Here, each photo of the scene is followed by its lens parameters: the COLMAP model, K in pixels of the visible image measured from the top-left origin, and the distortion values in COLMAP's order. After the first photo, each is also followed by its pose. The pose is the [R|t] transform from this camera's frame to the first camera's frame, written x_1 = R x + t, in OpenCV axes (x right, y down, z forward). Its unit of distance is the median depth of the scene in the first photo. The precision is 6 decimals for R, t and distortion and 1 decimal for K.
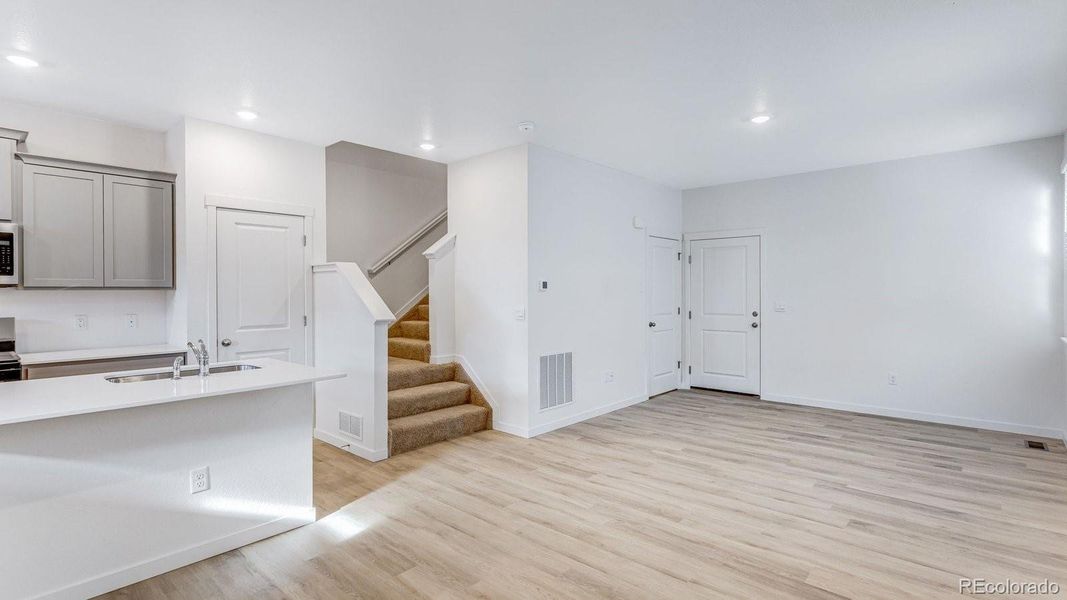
lens RADIAL K [[506.4, 0, 514.5], [0, 506.4, 290.5], [0, 0, 1]] dist [0.010098, 0.000368]
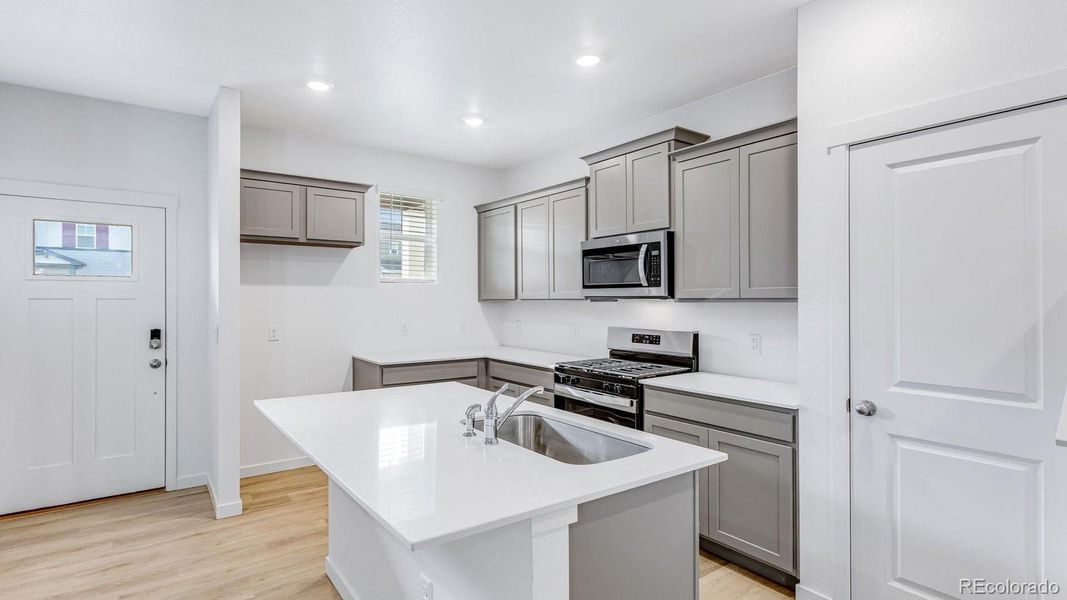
lens RADIAL K [[522.4, 0, 507.3], [0, 522.4, 298.2], [0, 0, 1]] dist [0.000516, 0.000131]
pose [[-0.198842, -0.000774, -0.980031, 0.012141], [-0.001188, 0.999999, -0.000549, -0.006109], [0.980031, 0.001055, -0.198842, 0.775150]]
